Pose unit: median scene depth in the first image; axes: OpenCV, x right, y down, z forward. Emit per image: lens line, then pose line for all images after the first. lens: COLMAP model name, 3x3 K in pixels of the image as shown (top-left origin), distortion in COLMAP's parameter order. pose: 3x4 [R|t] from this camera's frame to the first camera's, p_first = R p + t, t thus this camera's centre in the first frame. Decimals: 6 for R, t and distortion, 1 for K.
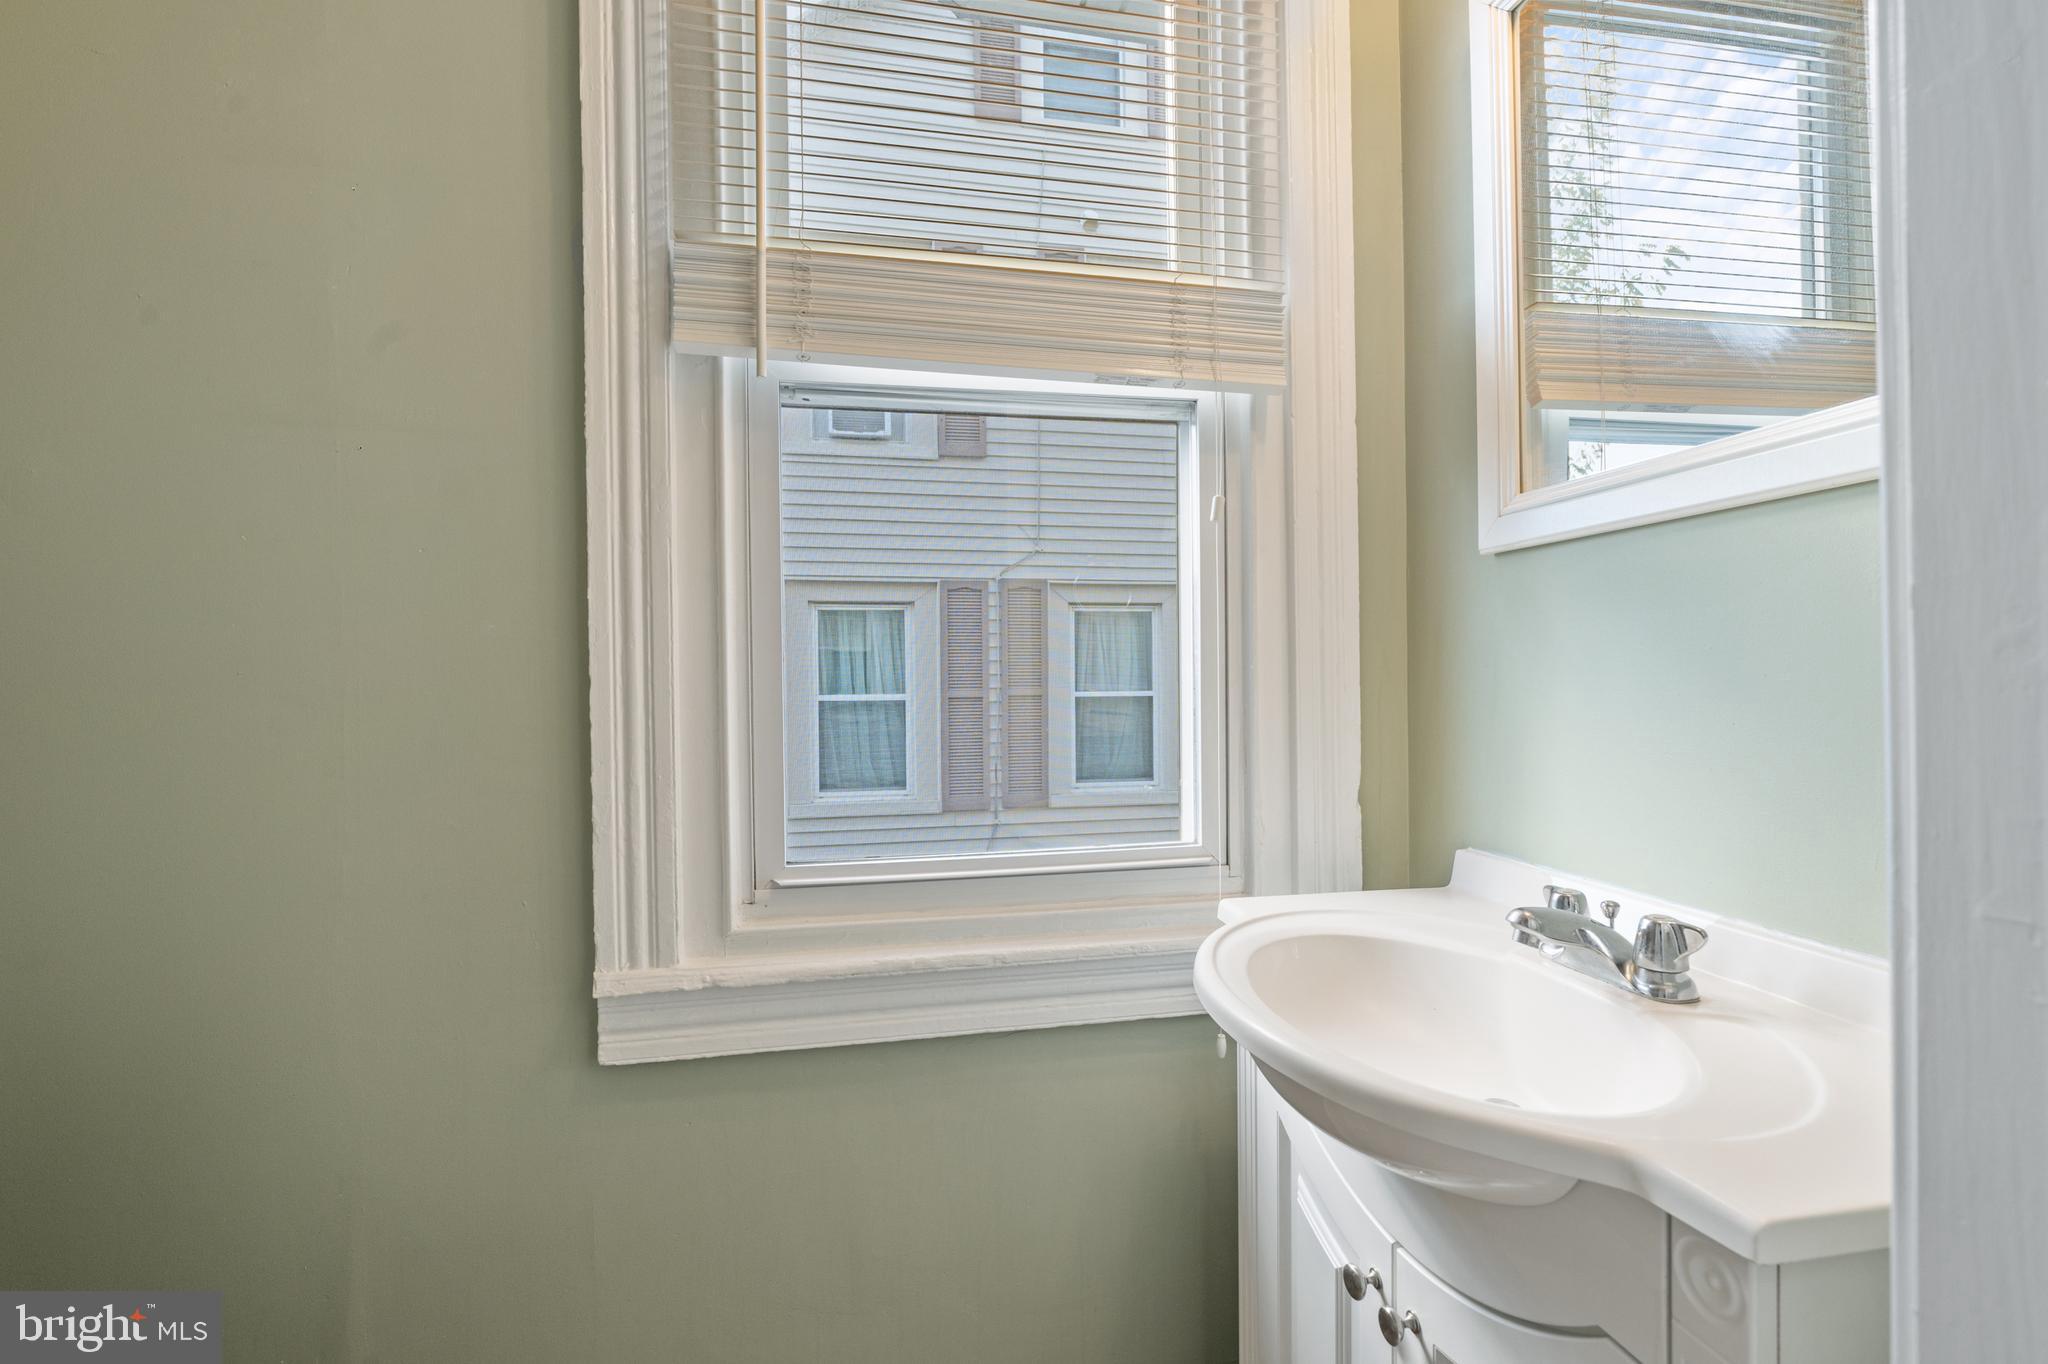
lens RADIAL K [[925.1, 0, 1025.7], [0, 925.1, 672.5], [0, 0, 1]] dist [-0.007093, 0.001802]
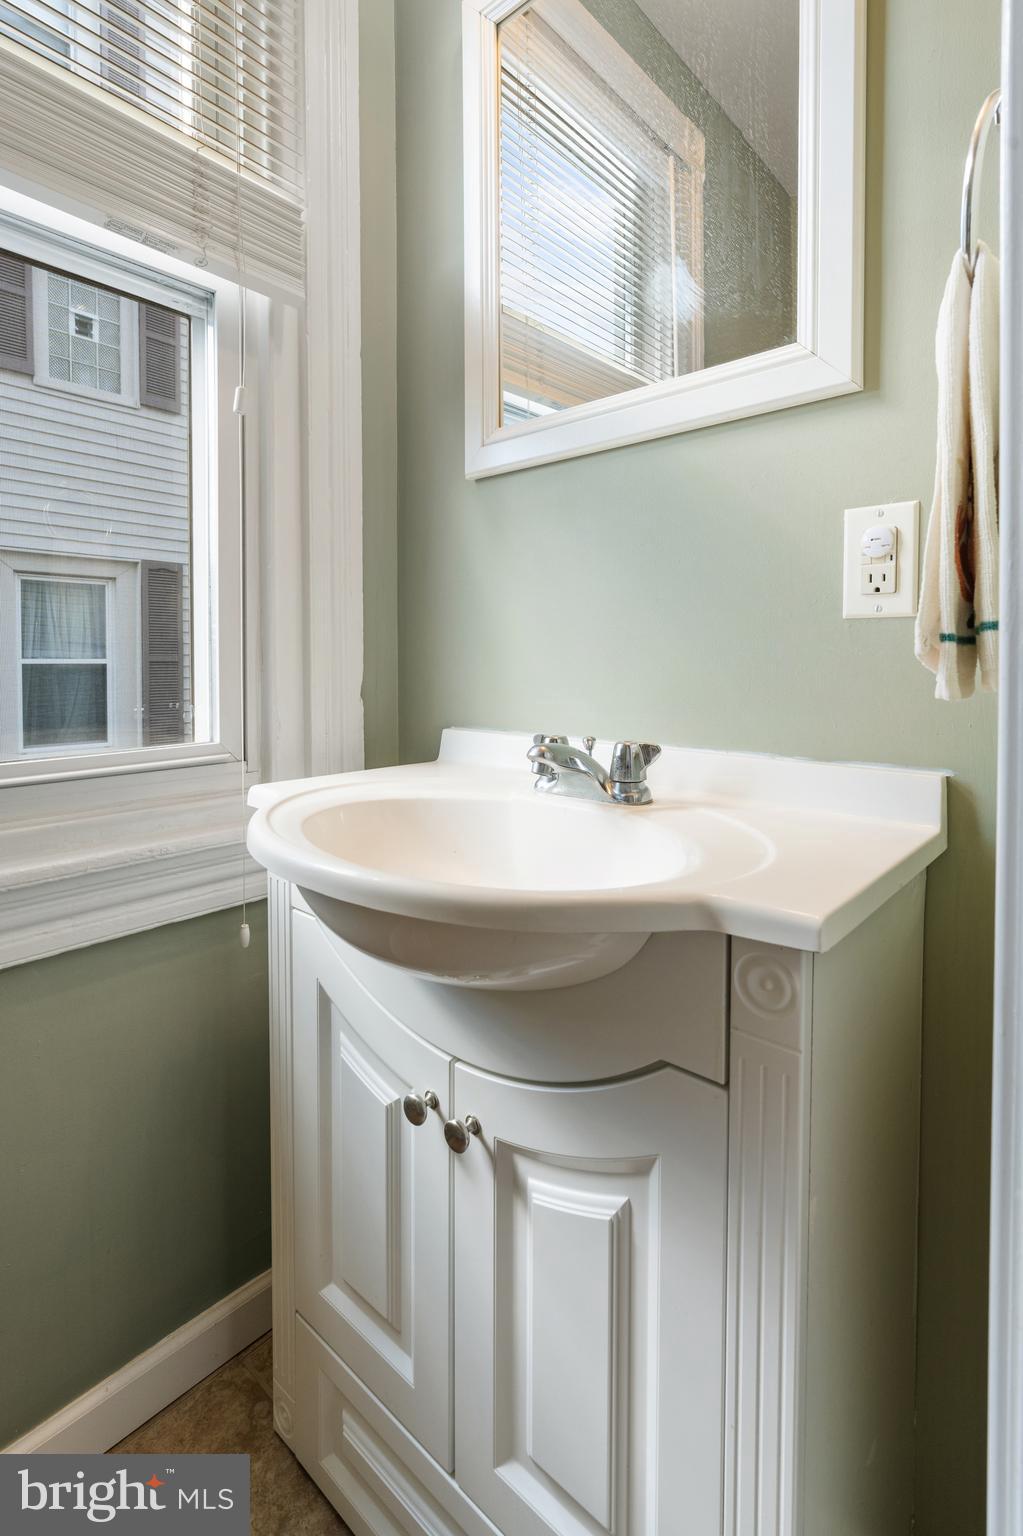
lens RADIAL K [[734.4, 0, 485.2], [0, 734.4, 678.0], [0, 0, 1]] dist [-0.007903, -0.000260]
pose [[0.805464, -0.006108, 0.592614, -0.052404], [-0.002694, 0.999899, 0.013968, 0.115506], [-0.592639, -0.012848, 0.805366, 0.210513]]
